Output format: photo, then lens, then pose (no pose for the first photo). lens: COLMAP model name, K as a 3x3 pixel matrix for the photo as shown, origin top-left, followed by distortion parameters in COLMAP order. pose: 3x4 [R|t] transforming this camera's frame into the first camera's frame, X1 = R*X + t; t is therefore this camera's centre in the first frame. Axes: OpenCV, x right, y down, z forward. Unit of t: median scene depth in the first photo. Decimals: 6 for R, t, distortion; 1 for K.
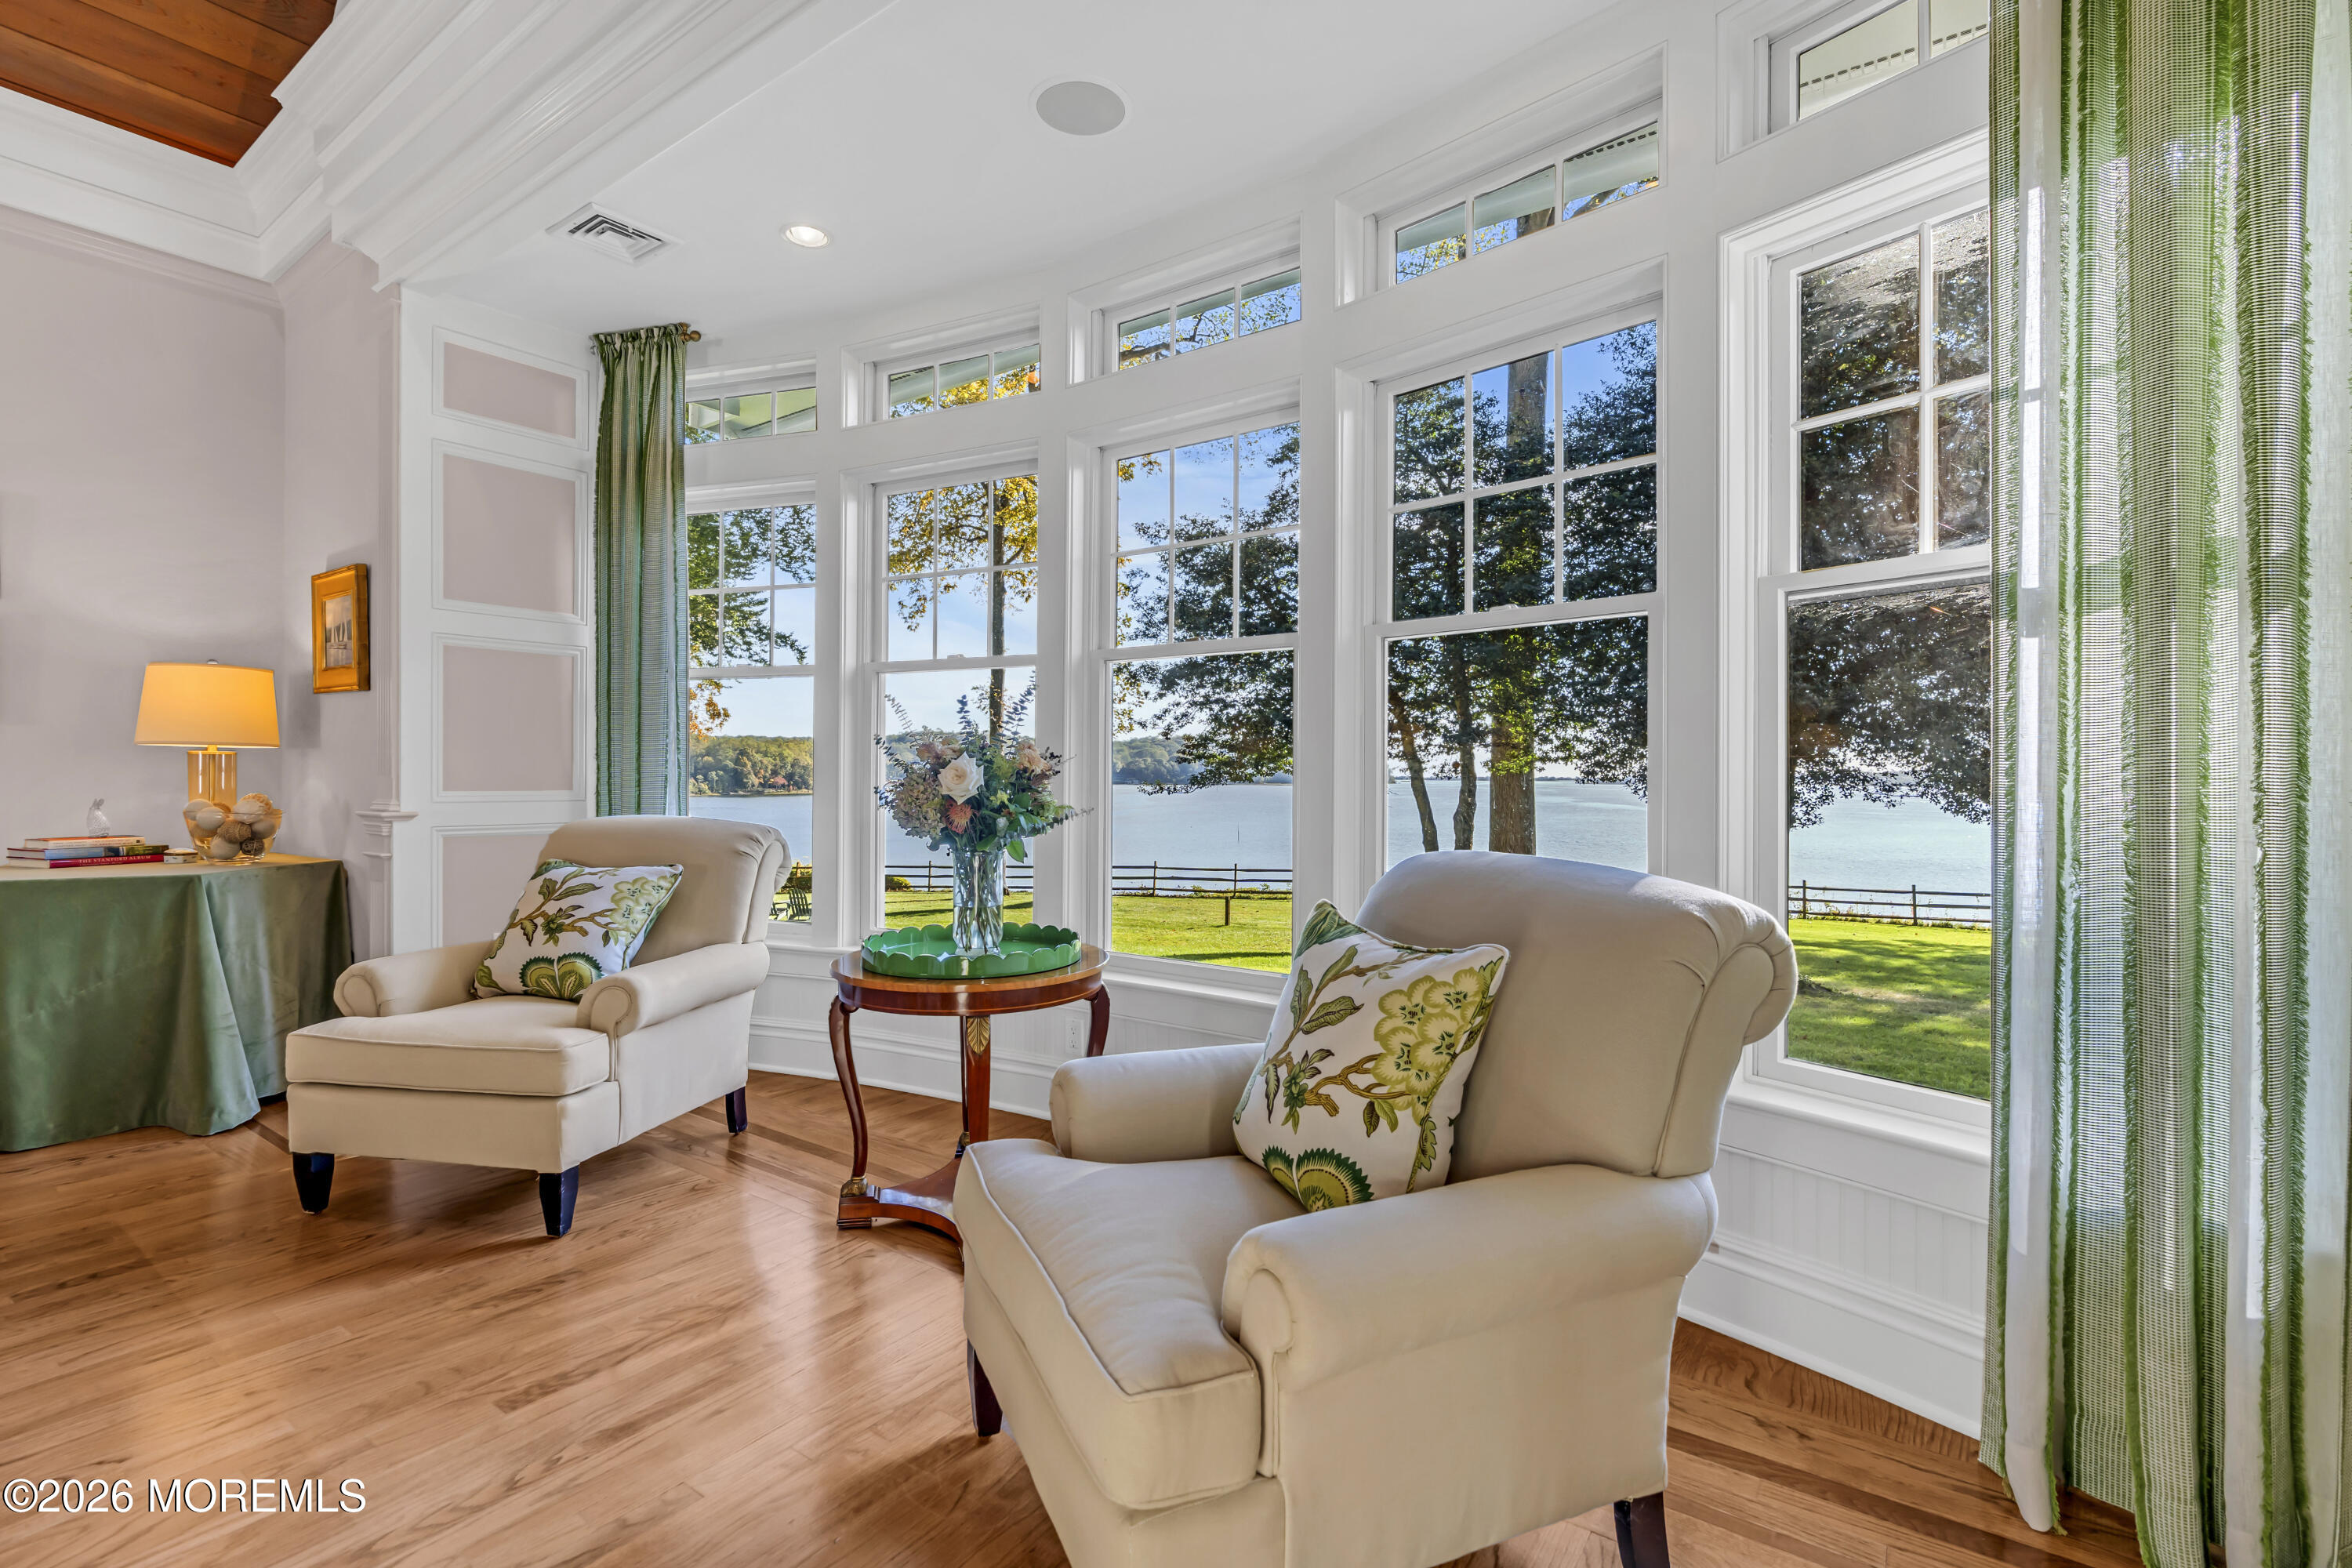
lens RADIAL K [[1064.3, 0, 1172.4], [0, 1064.3, 776.3], [0, 0, 1]] dist [-0.006998, 0.001659]
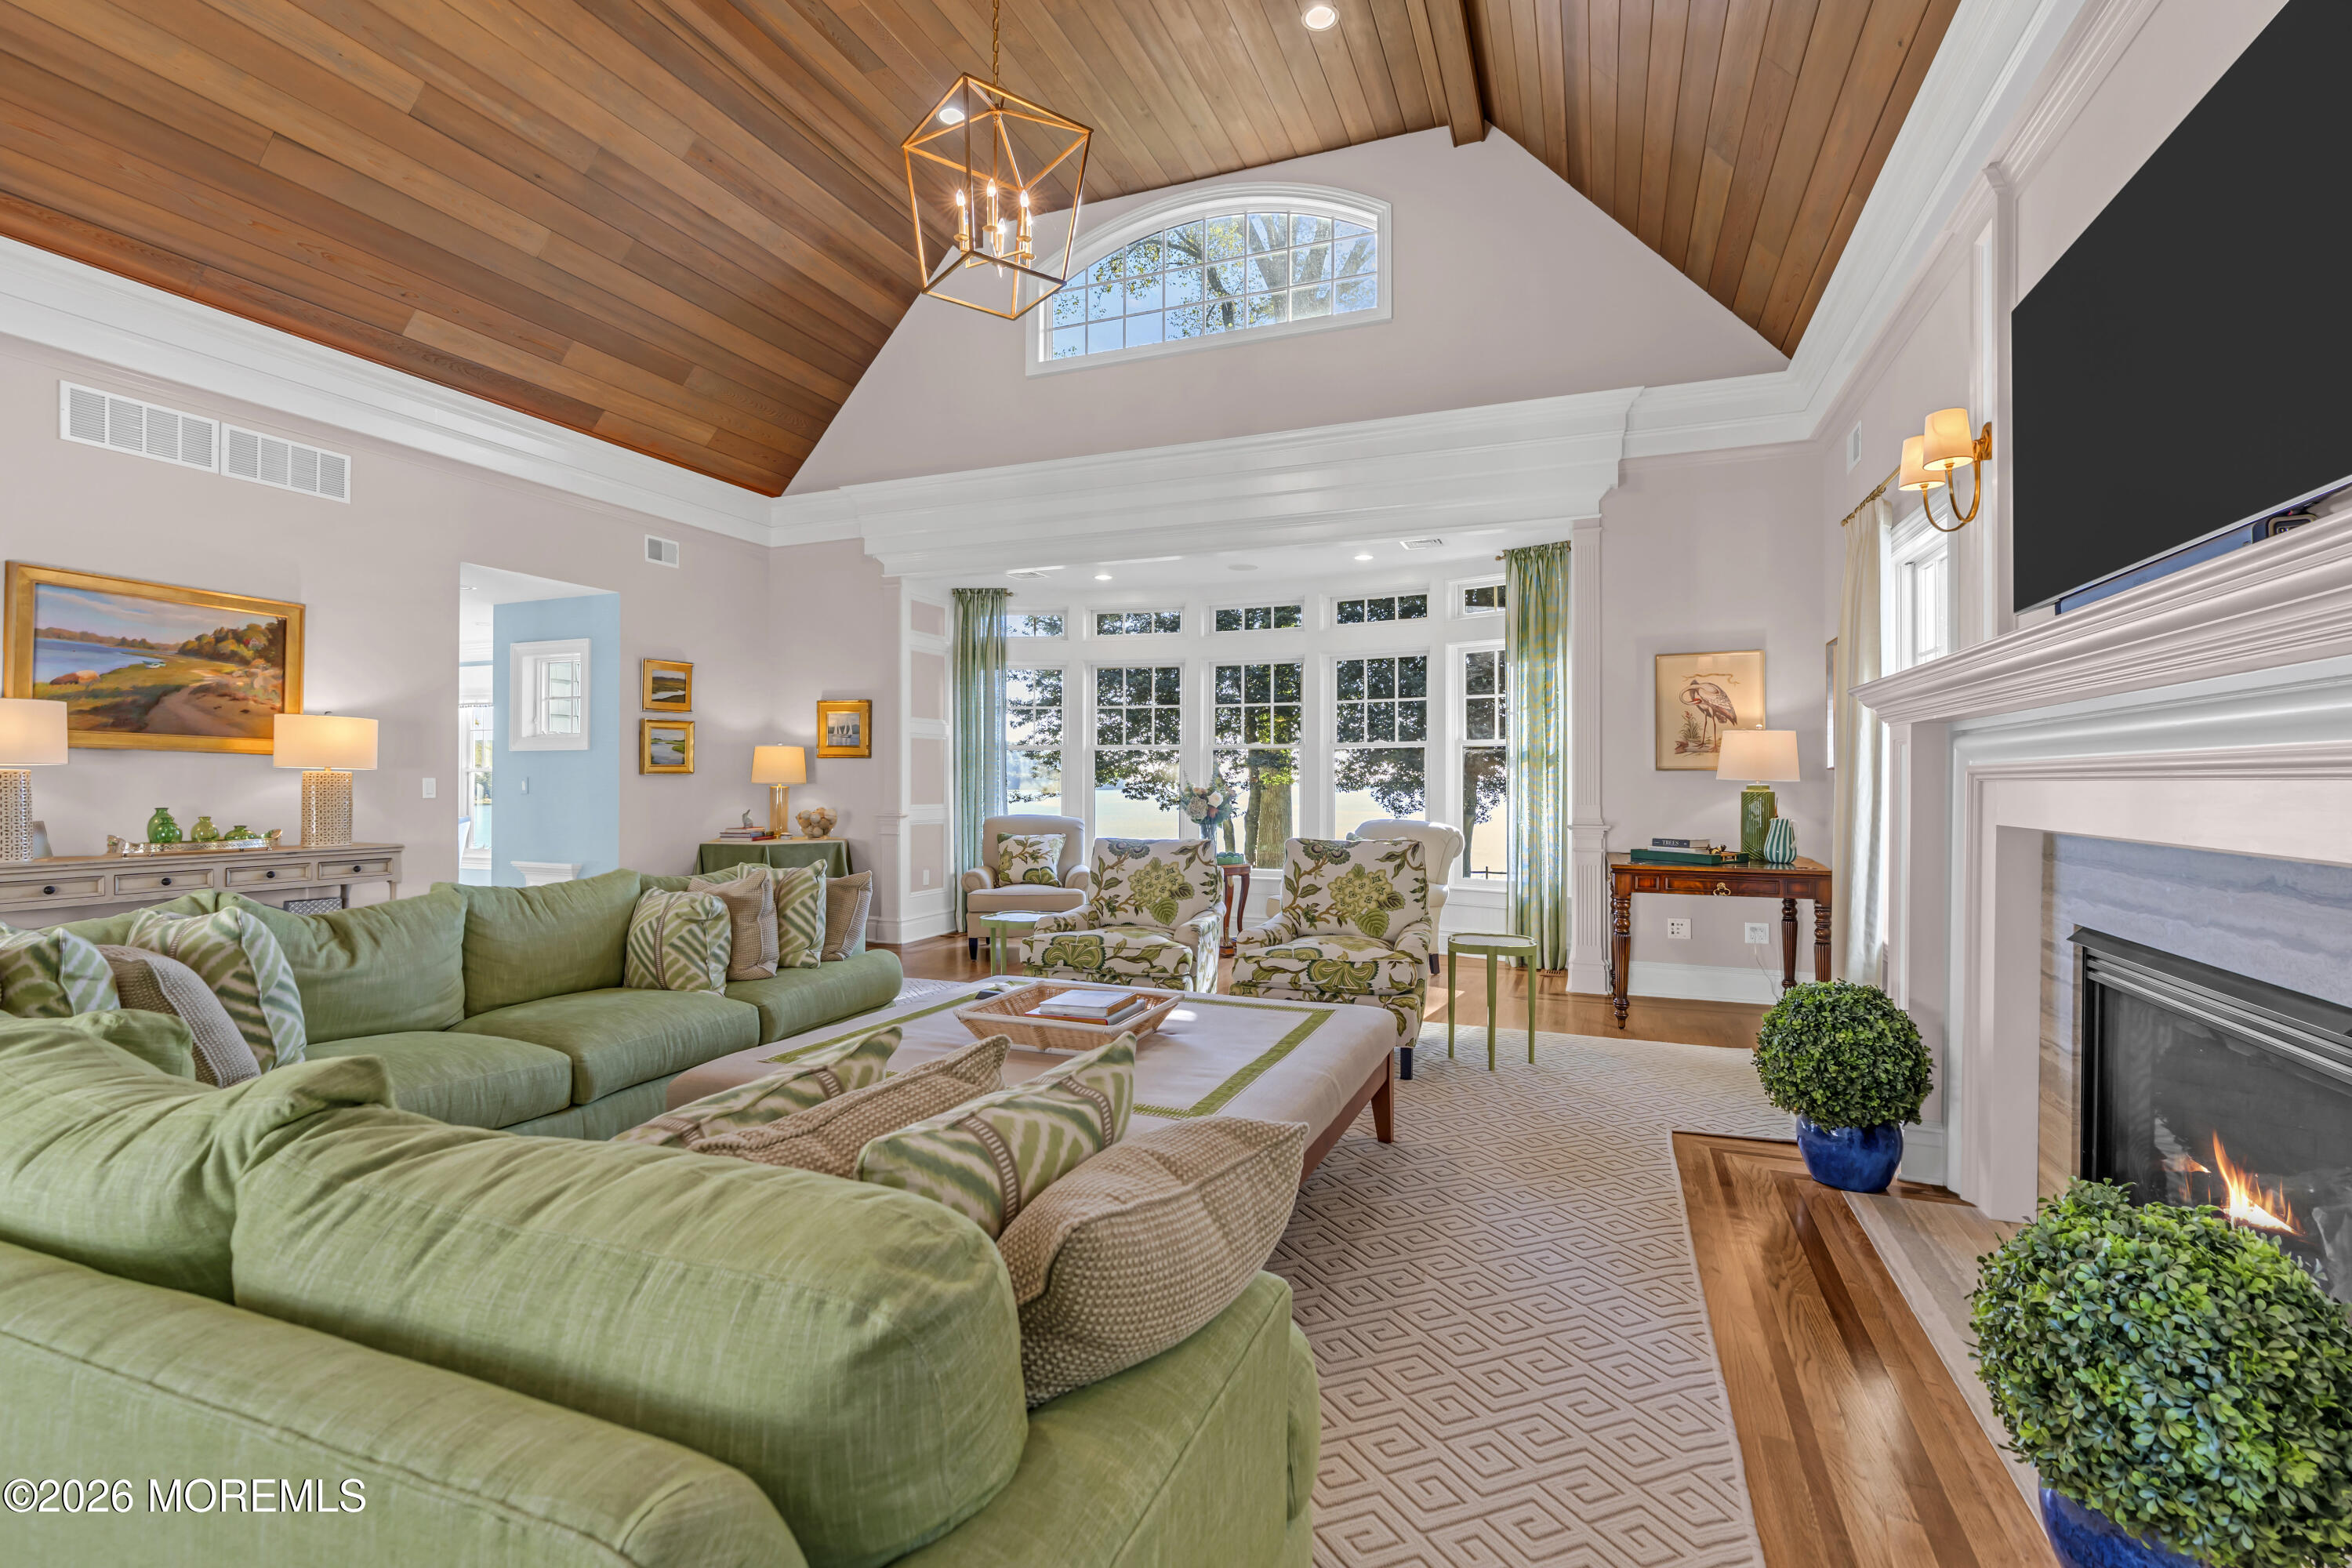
lens RADIAL K [[1064.3, 0, 1177.8], [0, 1064.3, 784.9], [0, 0, 1]] dist [-0.006998, 0.001659]
pose [[0.969319, -0.003427, 0.245783, -0.948710], [0.002985, 0.999993, 0.002173, -0.041551], [-0.245789, -0.001373, 0.969322, -1.722232]]
